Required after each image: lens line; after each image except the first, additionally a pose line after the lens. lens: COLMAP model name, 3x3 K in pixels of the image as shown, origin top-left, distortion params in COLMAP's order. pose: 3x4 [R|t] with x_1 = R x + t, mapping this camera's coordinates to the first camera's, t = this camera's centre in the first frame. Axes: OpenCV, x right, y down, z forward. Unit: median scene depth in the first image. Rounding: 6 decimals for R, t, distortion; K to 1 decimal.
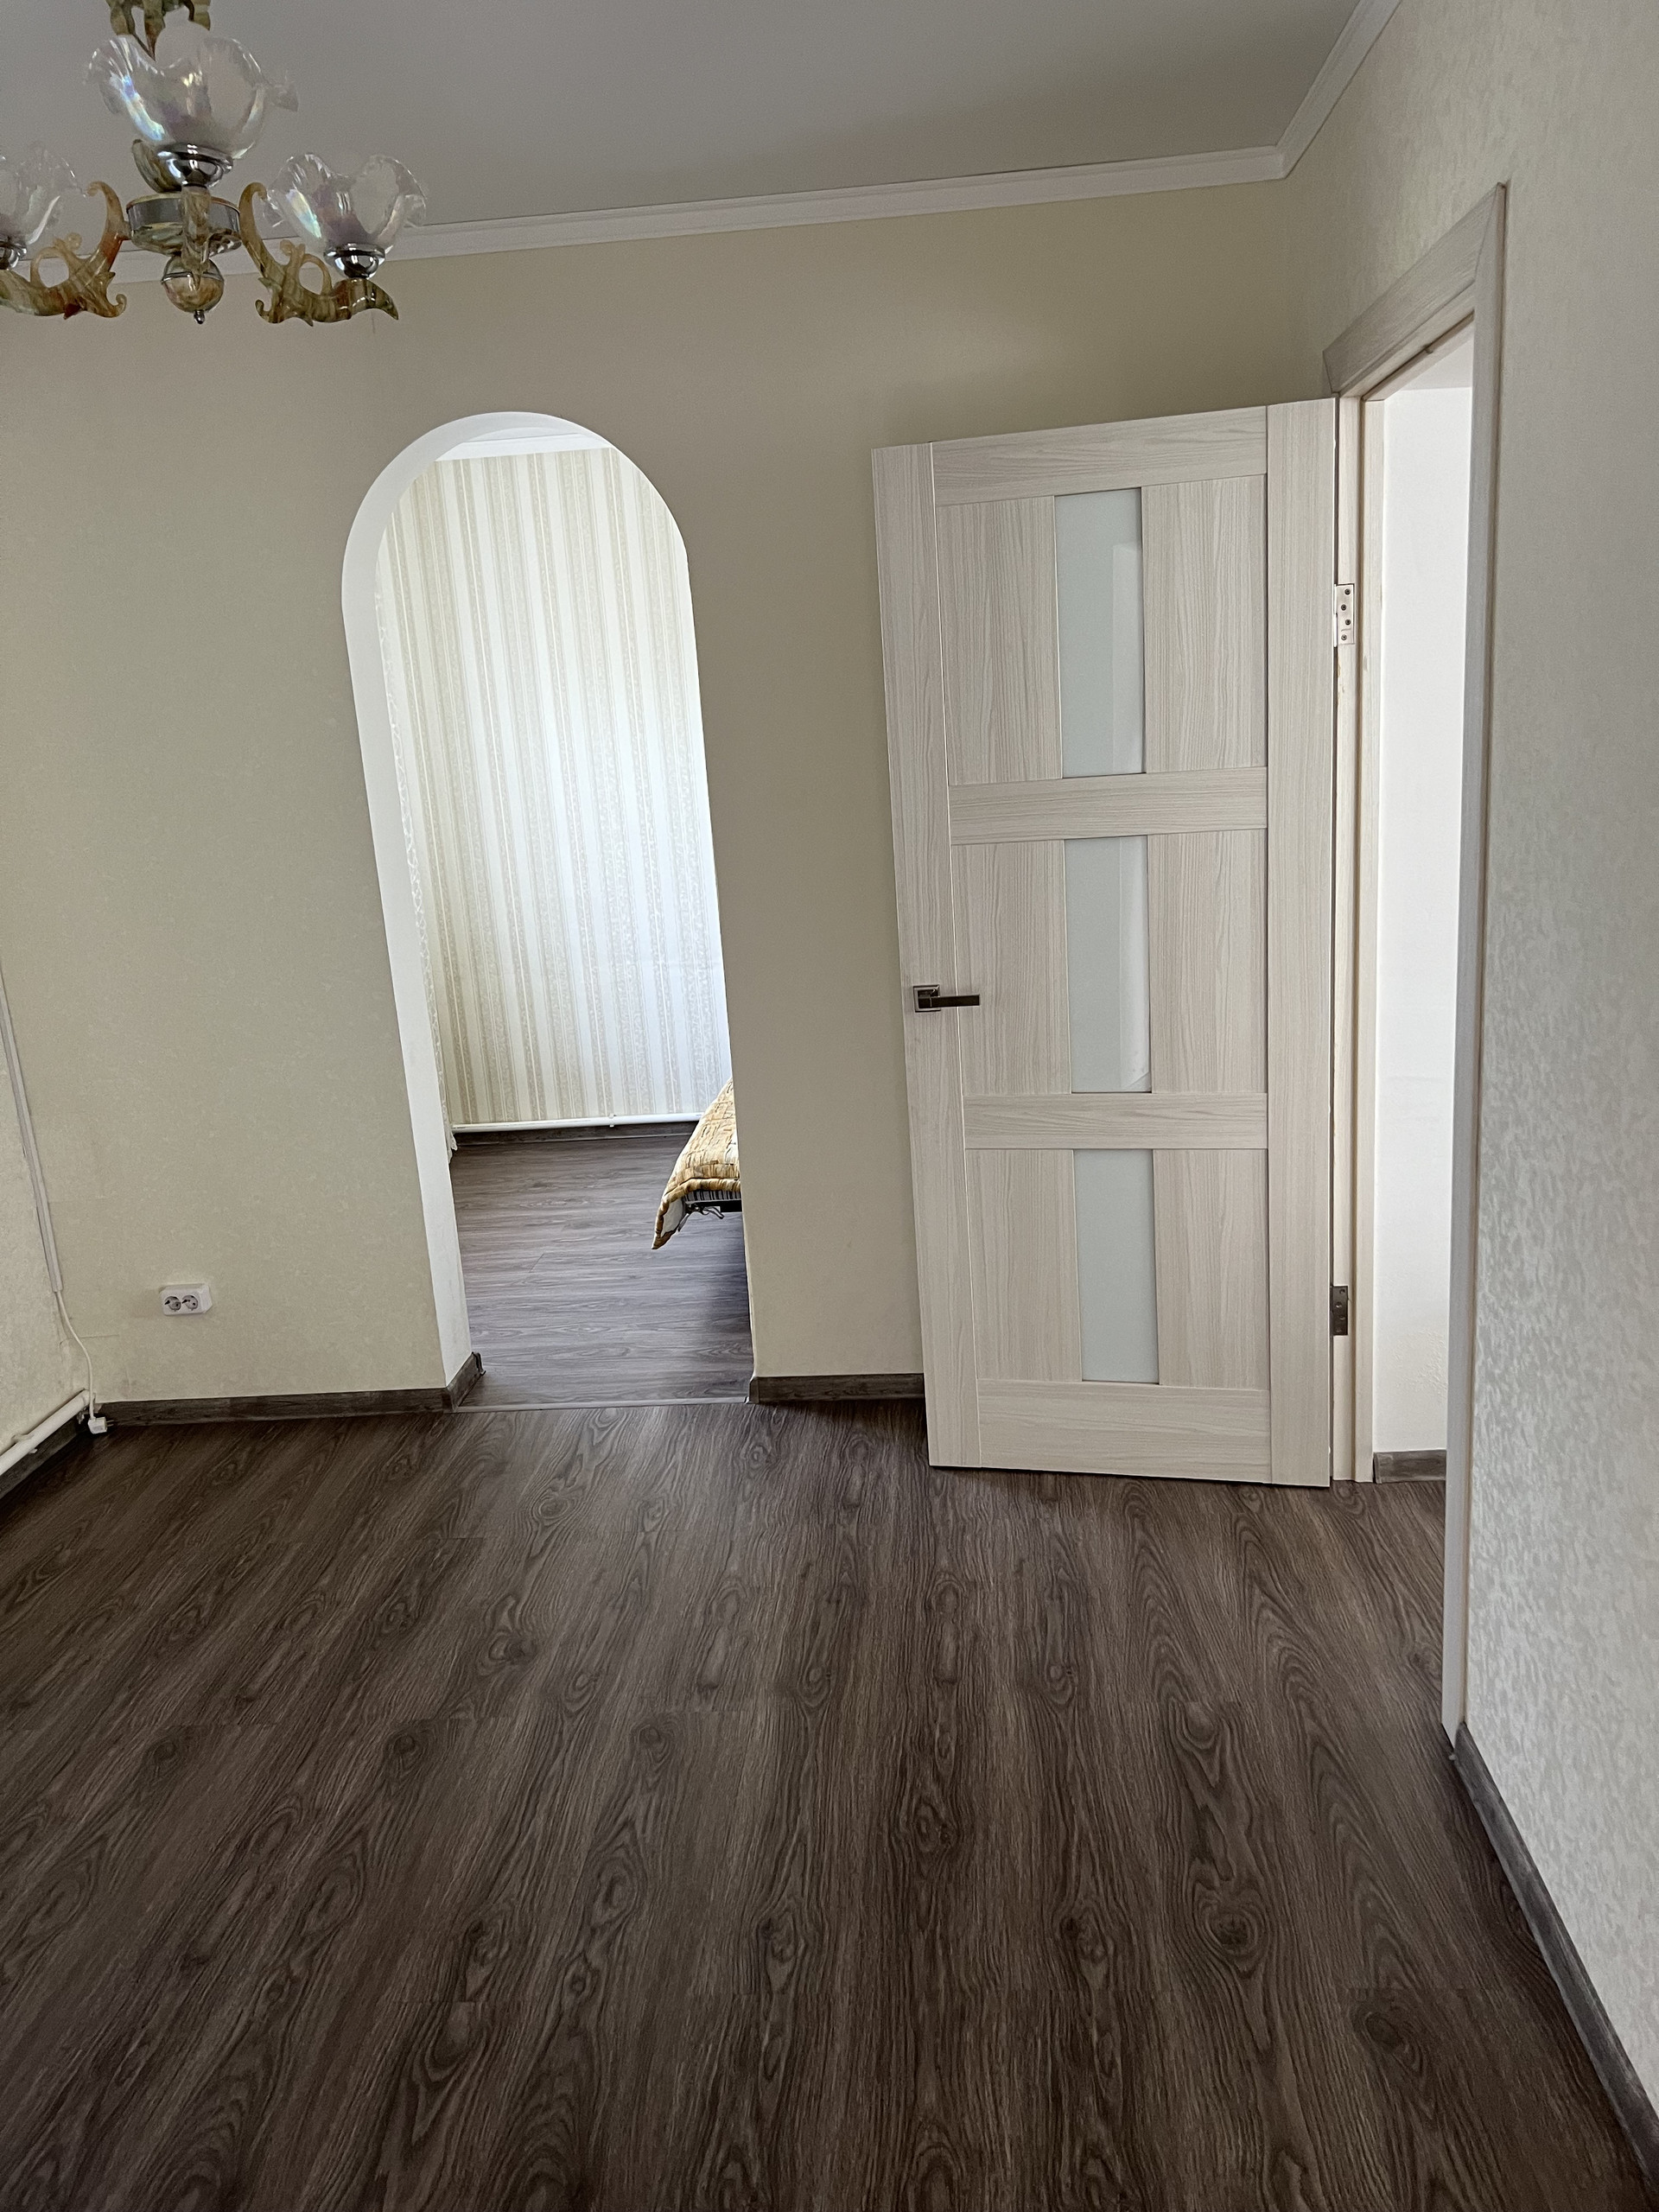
lens RADIAL K [[1672.1, 0, 852.1], [0, 1672.1, 1143.0], [0, 0, 1]] dist [0.066993, -0.074382]
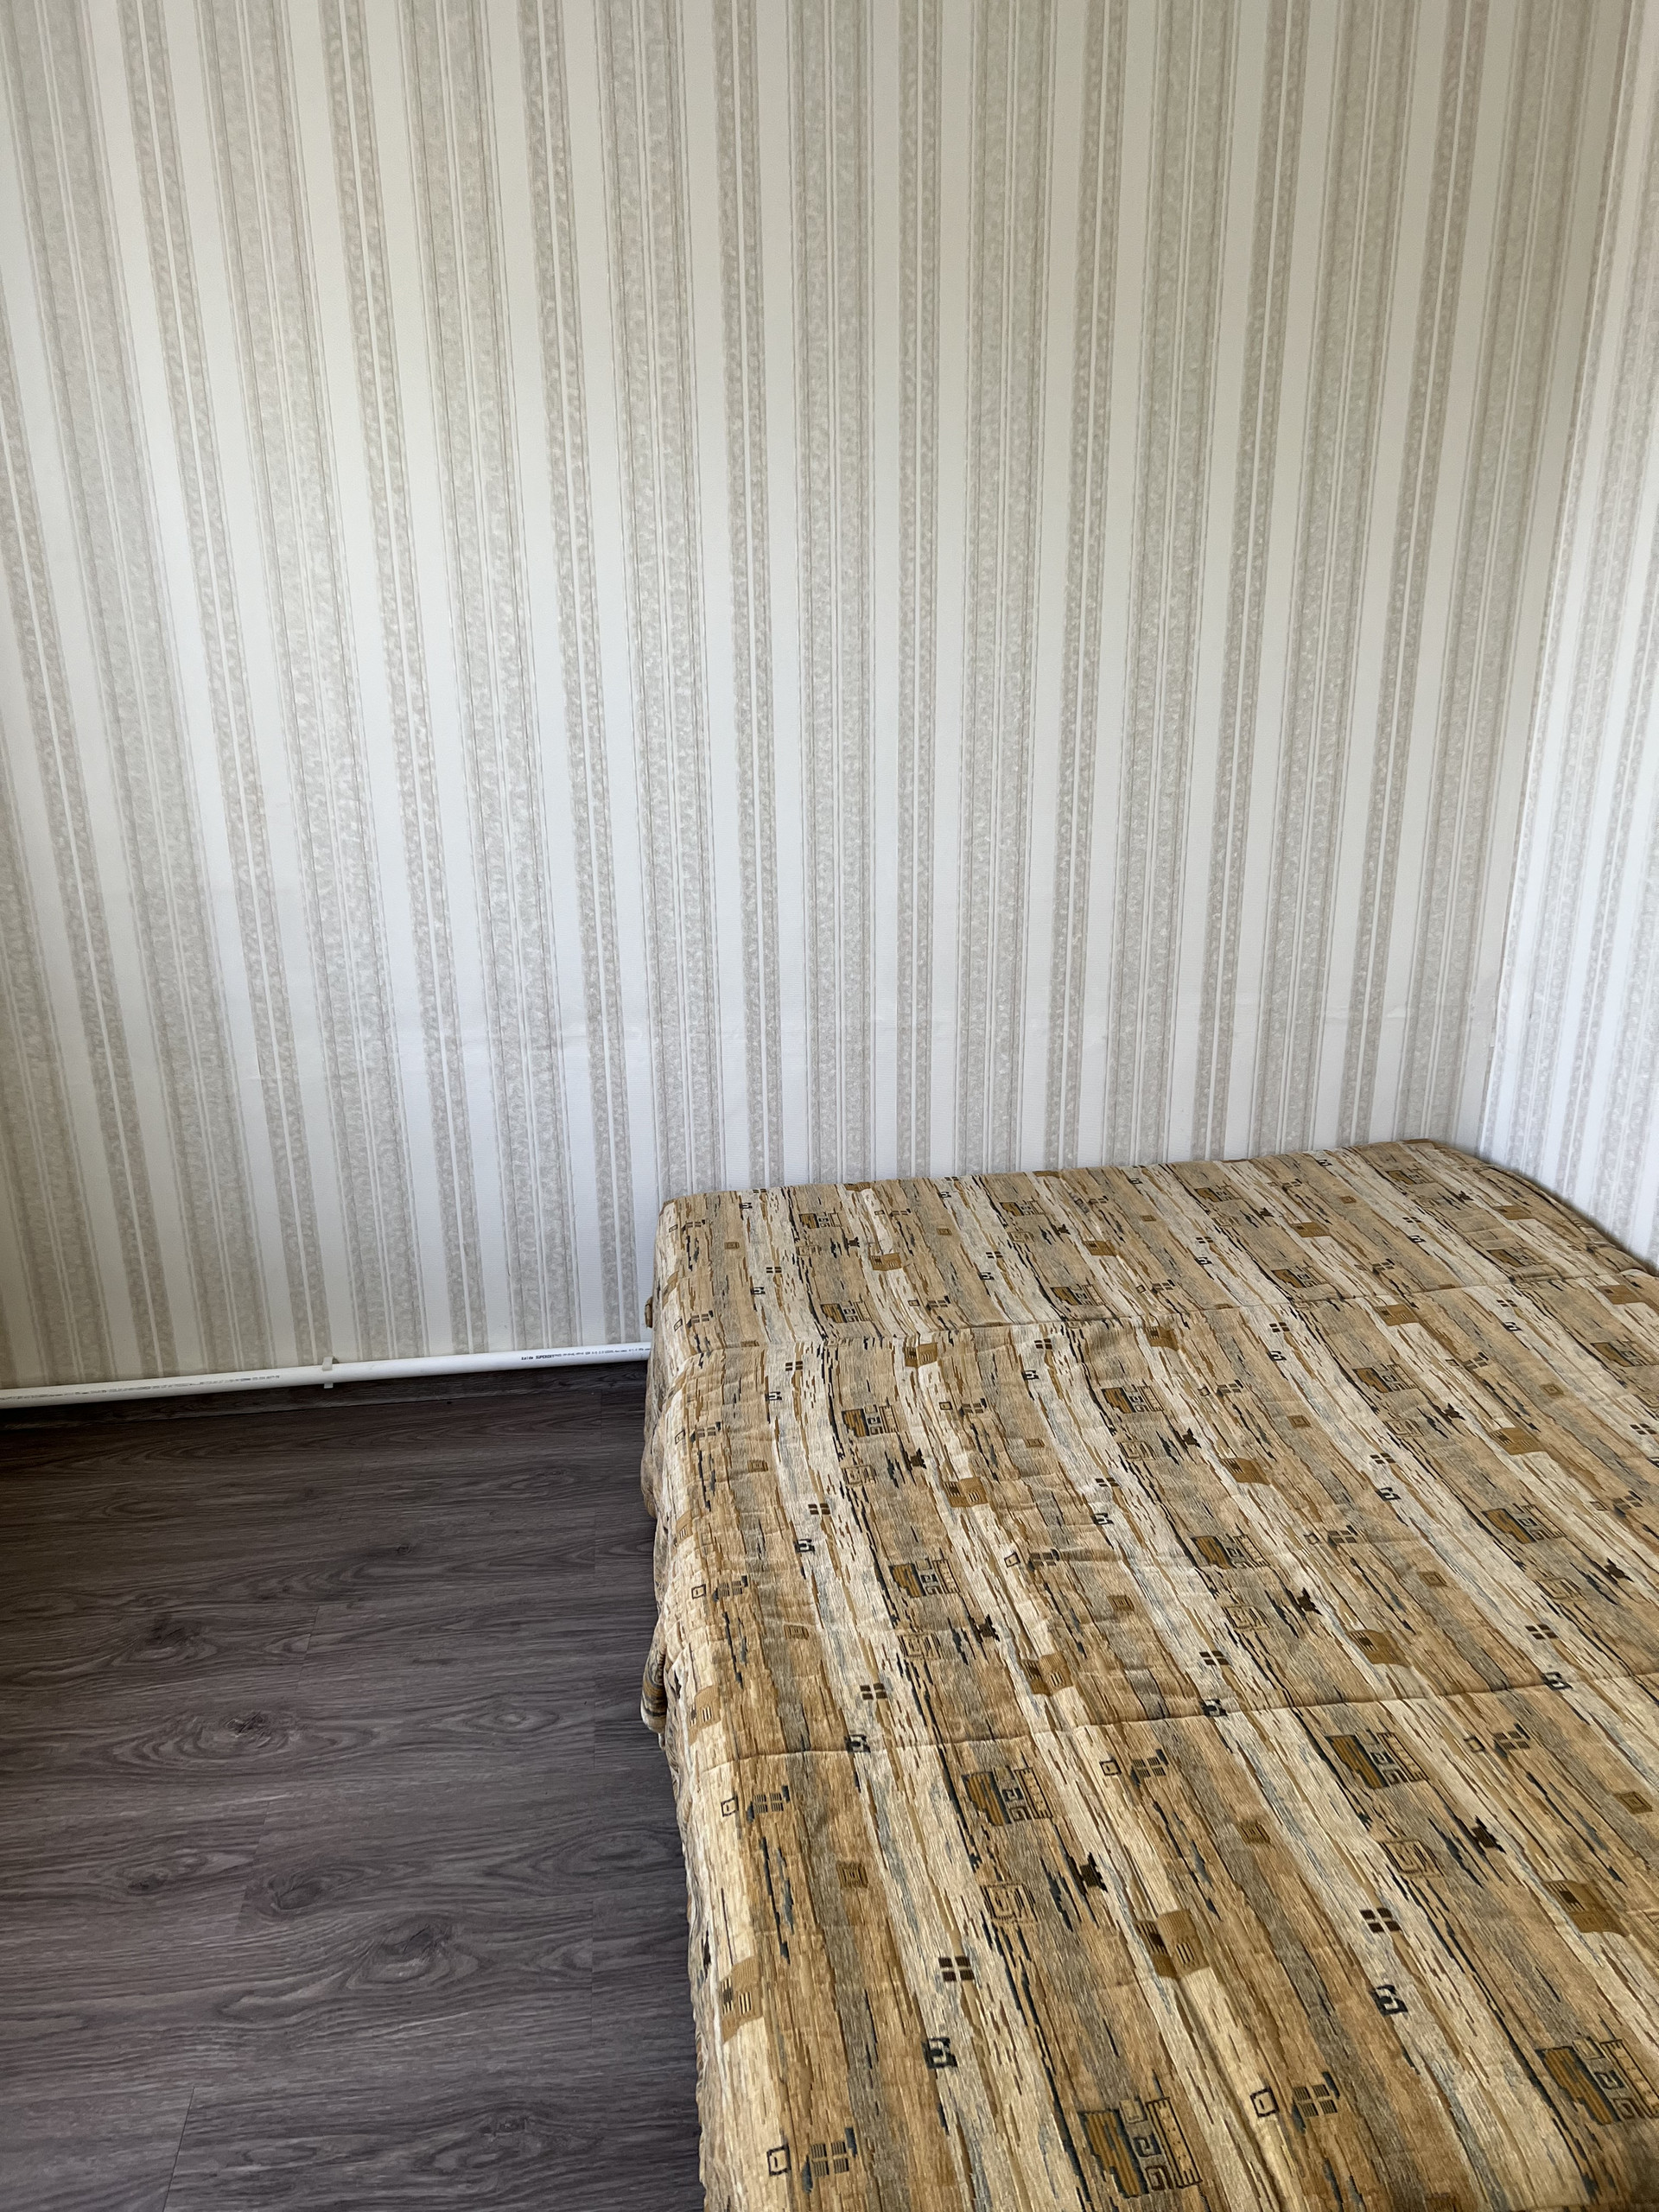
lens RADIAL K [[1672.1, 0, 812.3], [0, 1672.1, 1121.4], [0, 0, 1]] dist [0.066993, -0.074382]
pose [[0.982302, -0.013171, 0.186841, -0.165394], [-0.000953, 0.997160, 0.075301, -0.192735], [-0.187302, -0.074146, 0.979500, 0.890234]]
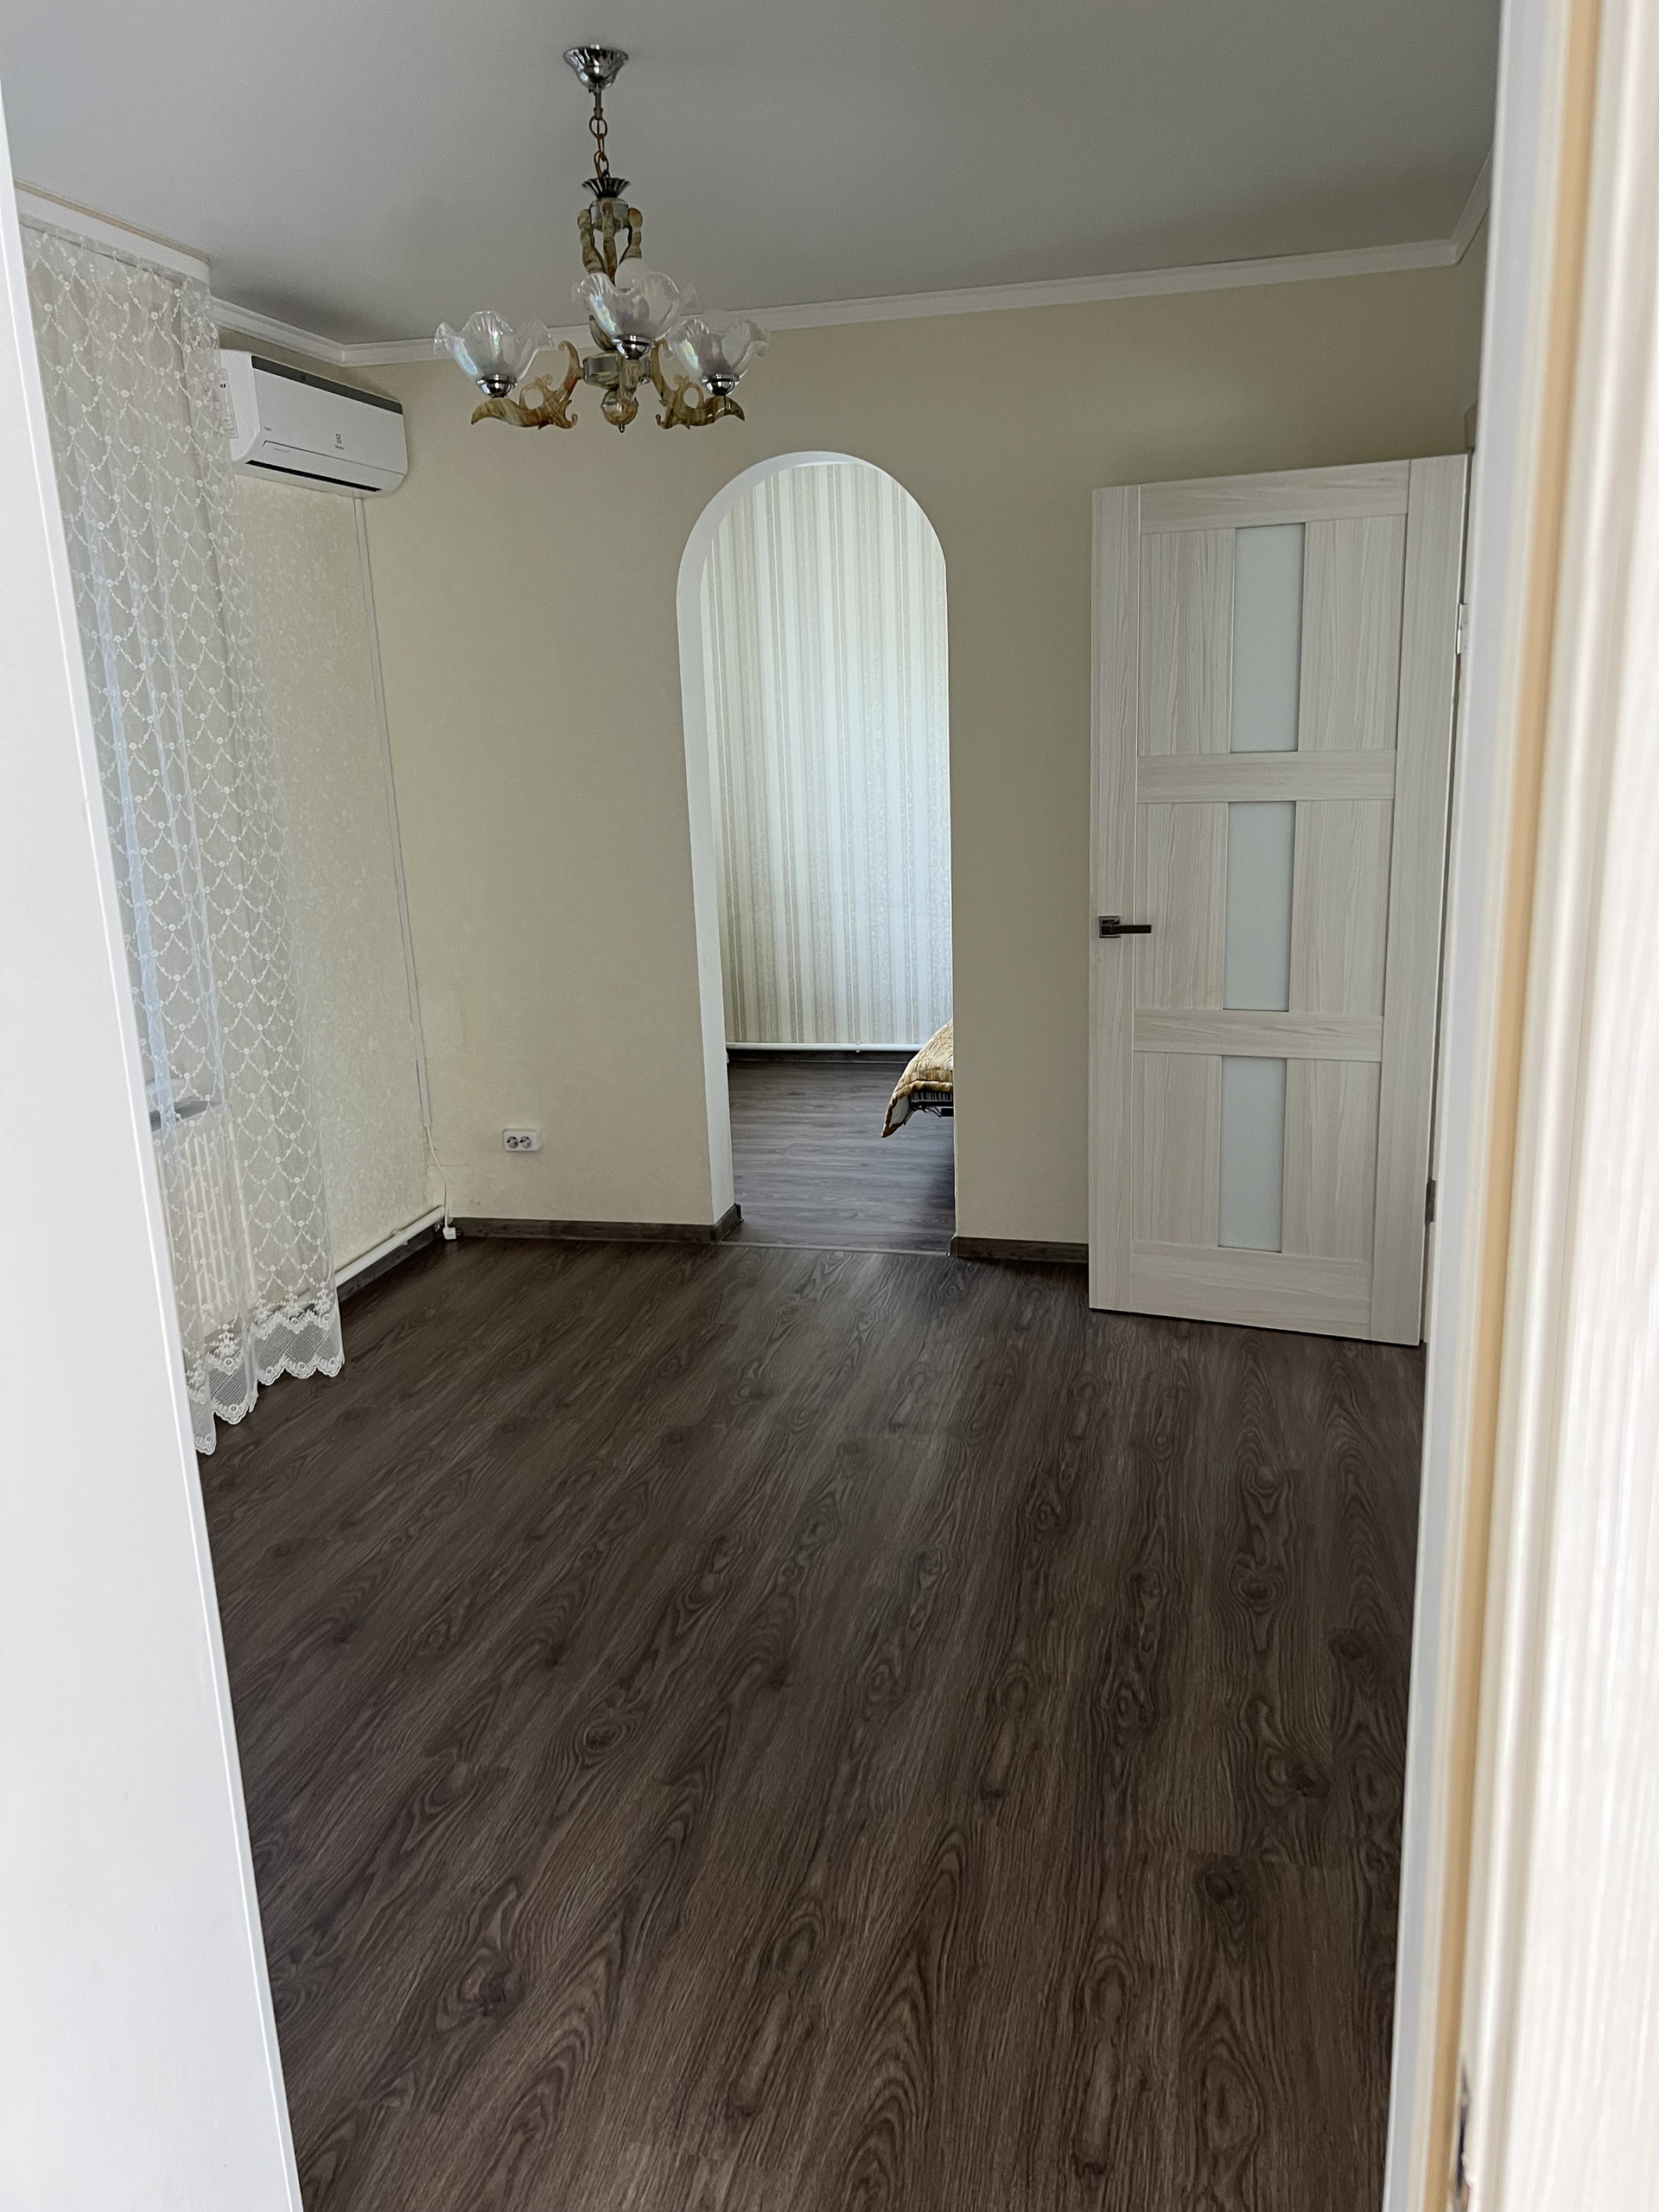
lens RADIAL K [[1672.1, 0, 852.9], [0, 1672.1, 1137.5], [0, 0, 1]] dist [0.066993, -0.074382]
pose [[0.986645, 0.068259, -0.147895, 0.044243], [-0.067182, 0.997665, 0.012270, 0.058183], [0.148387, -0.002170, 0.988927, -0.229153]]
